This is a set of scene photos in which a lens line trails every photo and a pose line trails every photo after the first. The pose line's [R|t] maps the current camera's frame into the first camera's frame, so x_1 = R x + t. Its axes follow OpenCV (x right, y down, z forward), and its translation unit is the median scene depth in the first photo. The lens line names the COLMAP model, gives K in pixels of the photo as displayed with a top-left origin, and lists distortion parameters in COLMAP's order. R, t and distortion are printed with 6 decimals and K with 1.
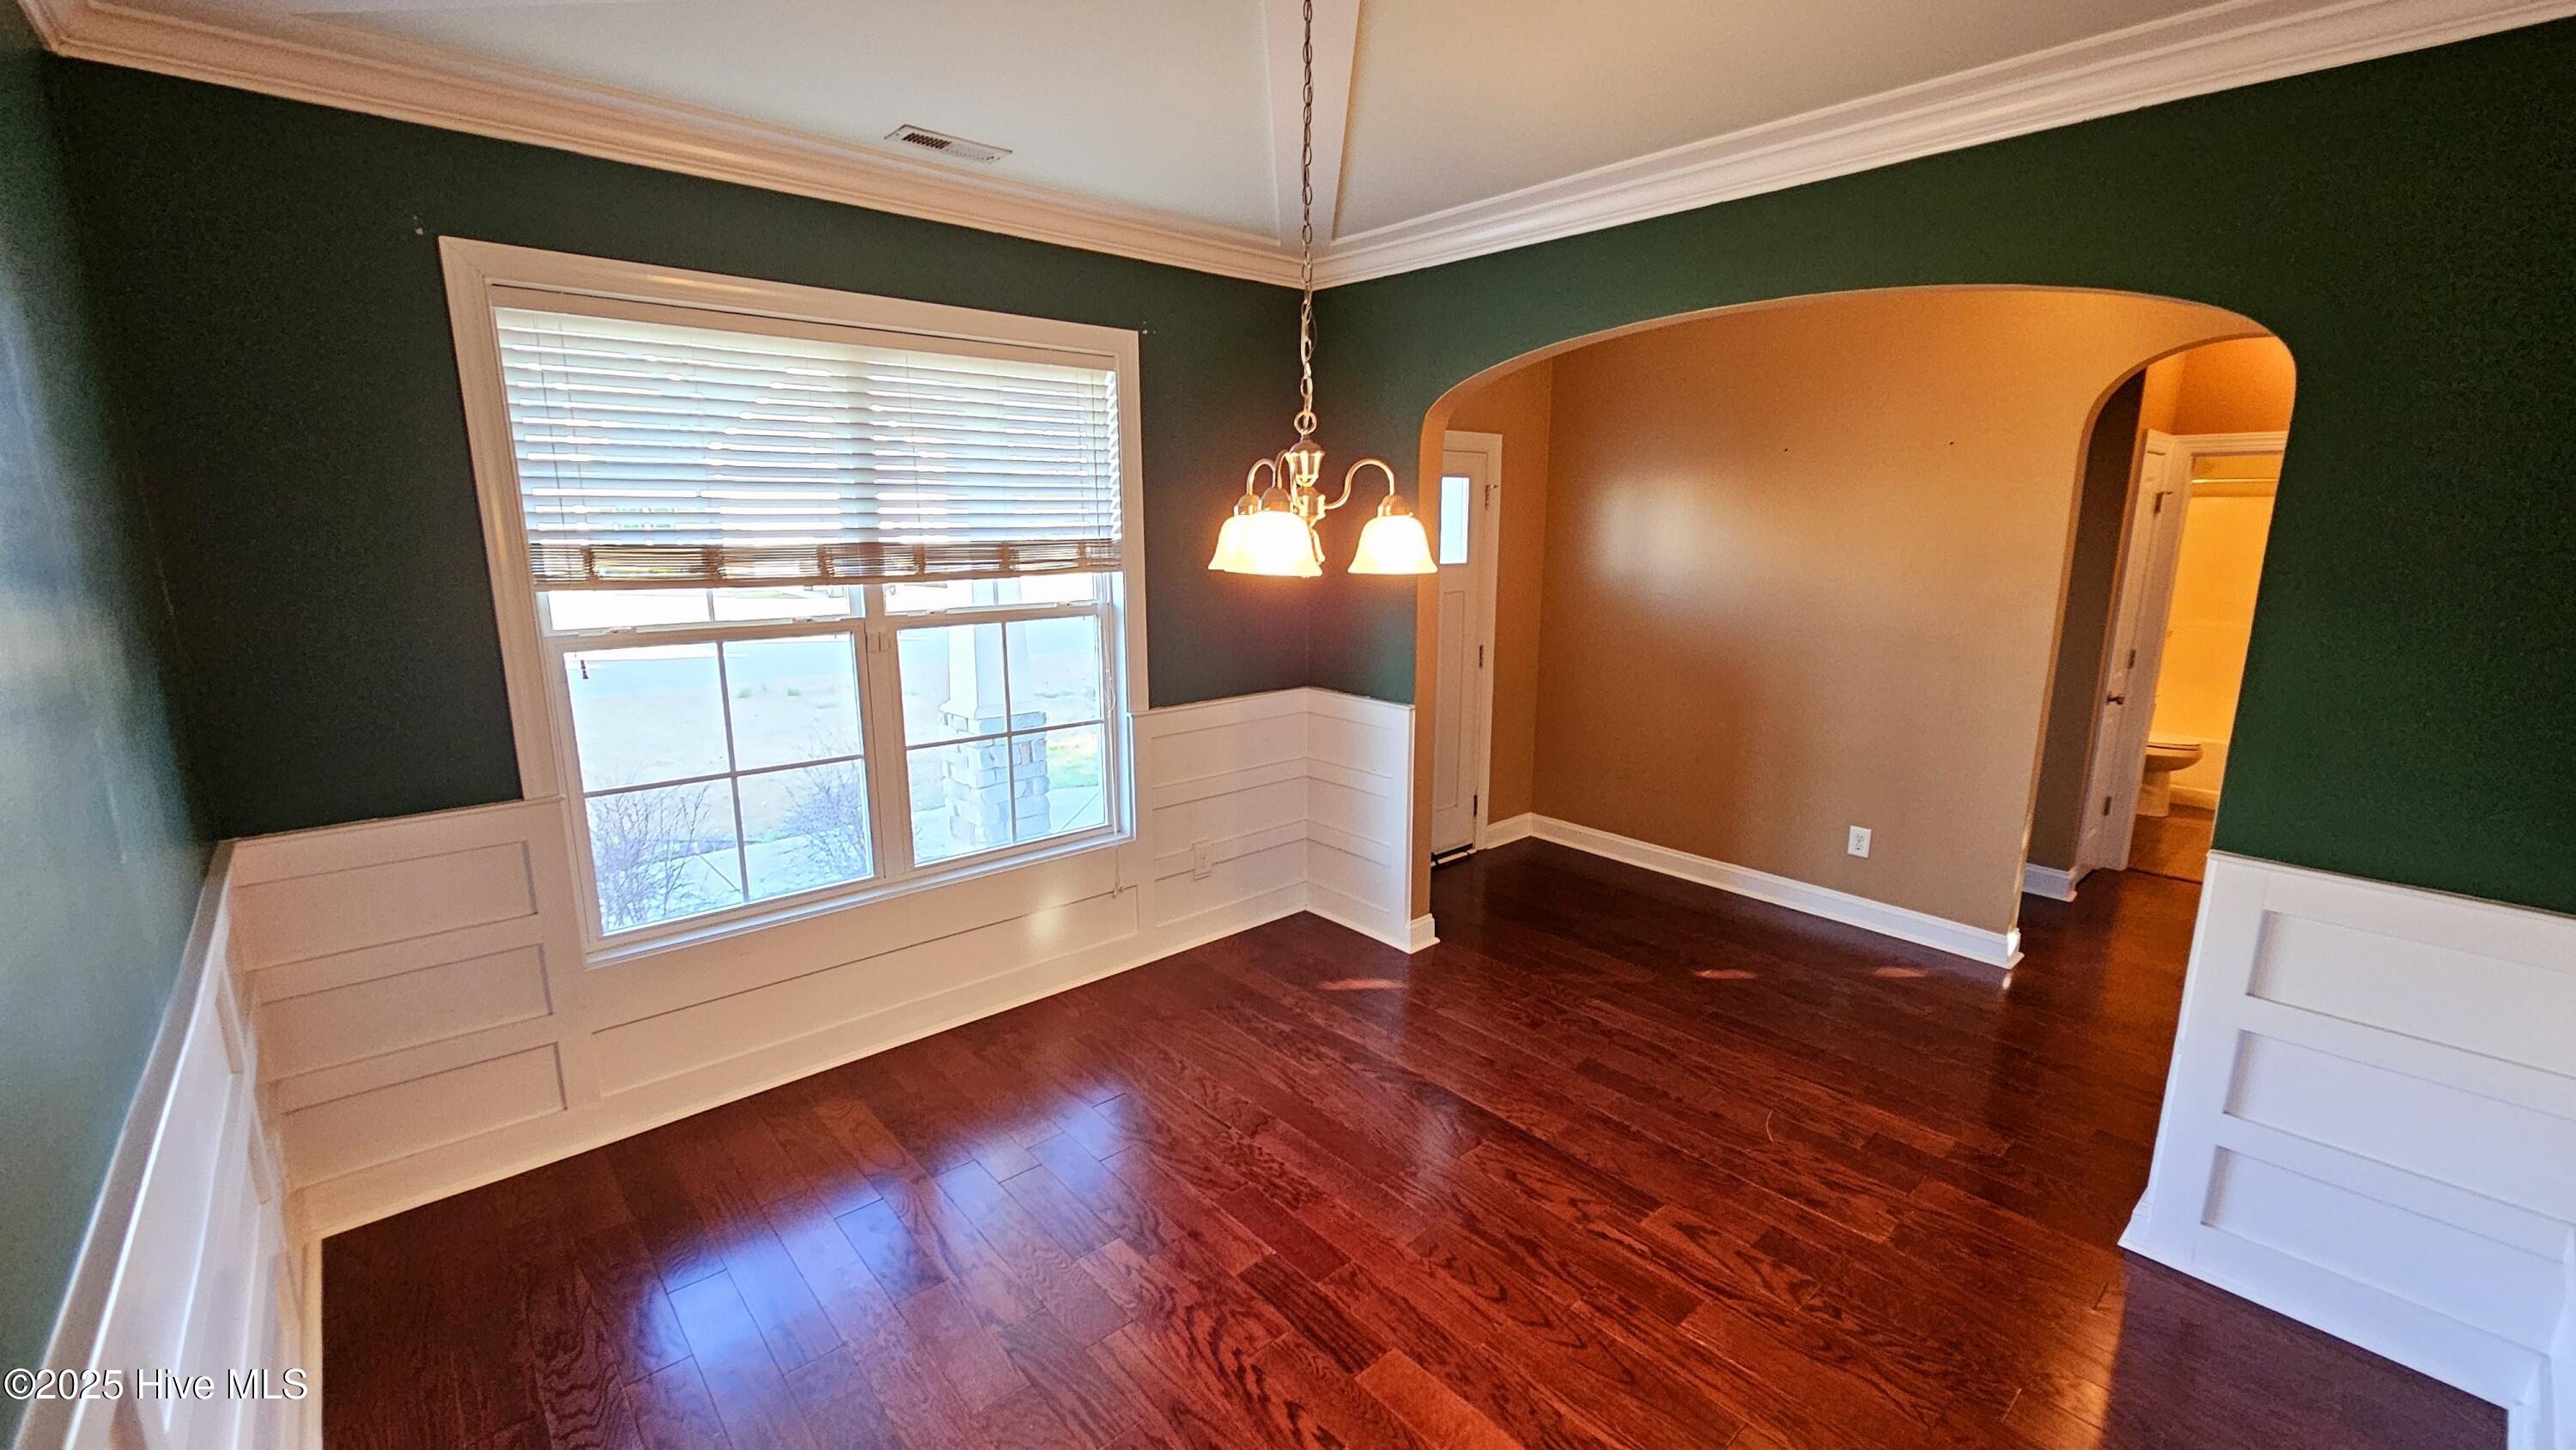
lens RADIAL K [[1051.5, 0, 1294.4], [0, 1051.5, 733.1], [0, 0, 1]] dist [-0.000581, -0.000204]
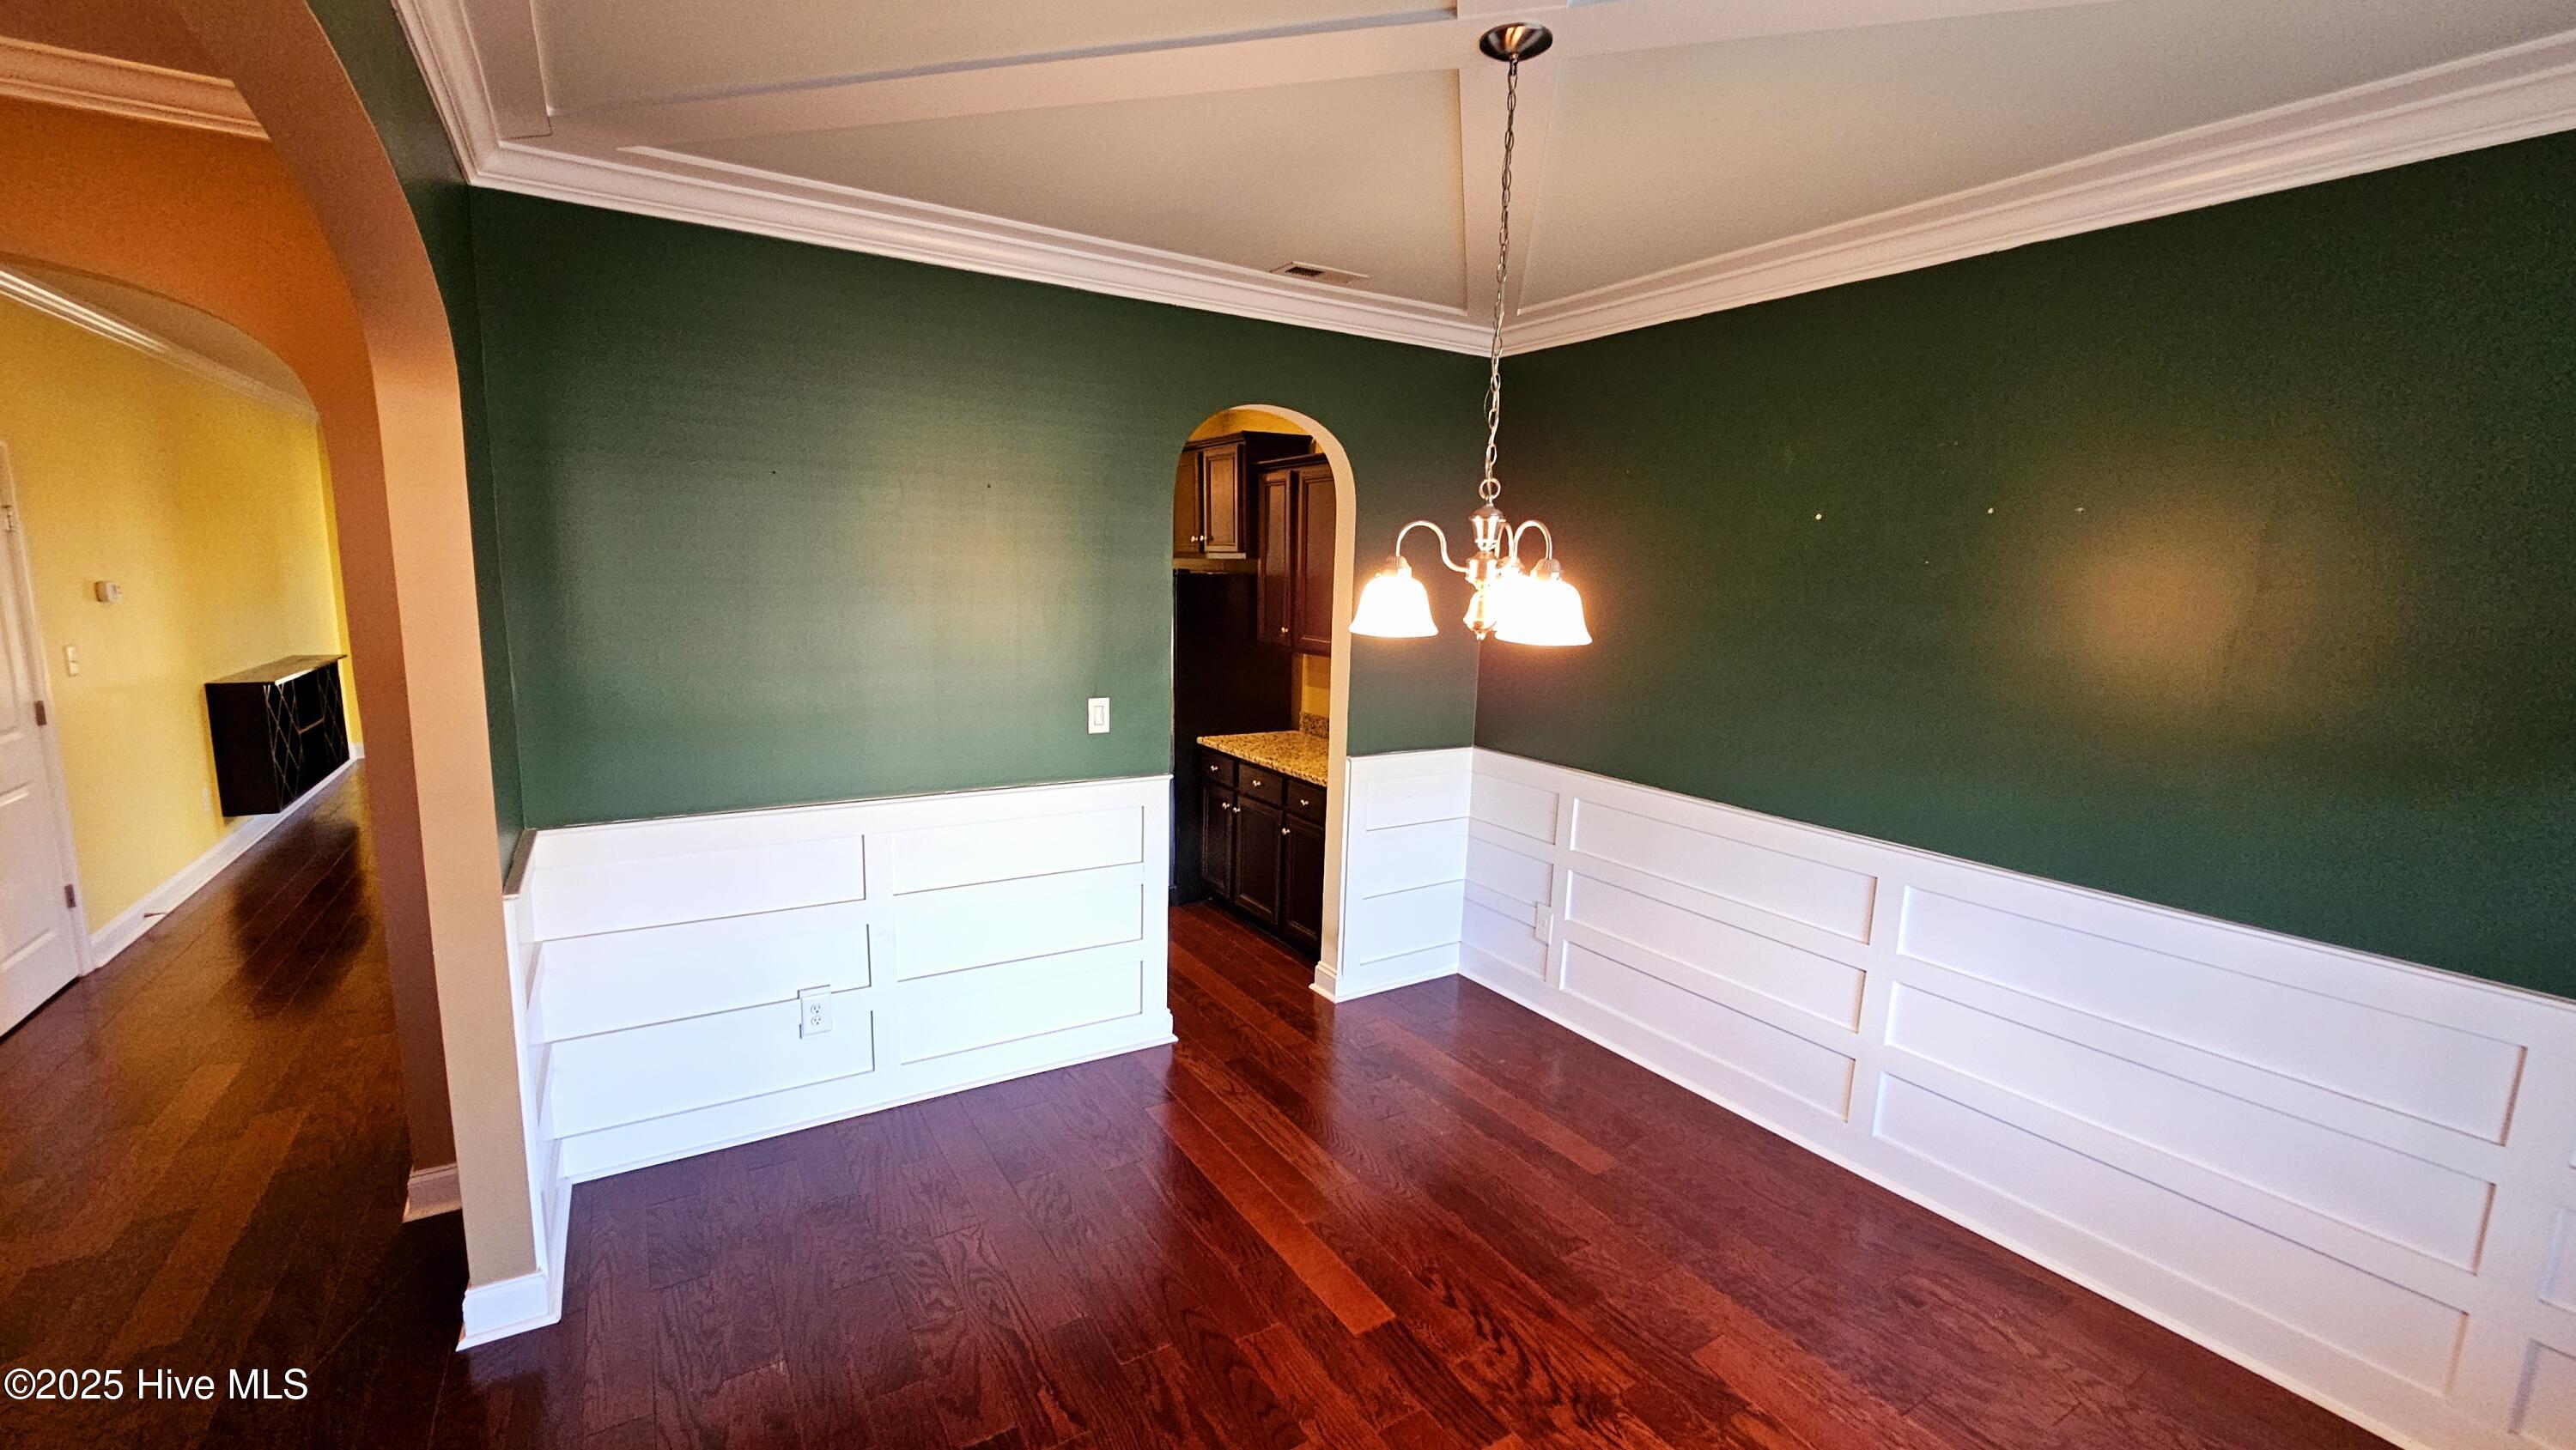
lens RADIAL K [[1051.5, 0, 1294.4], [0, 1051.5, 733.1], [0, 0, 1]] dist [-0.000581, -0.000204]
pose [[-0.985685, -0.057074, 0.158643, 0.019655], [0.001638, 0.937673, 0.347515, -0.372232], [-0.168590, 0.342800, -0.924157, 1.780333]]
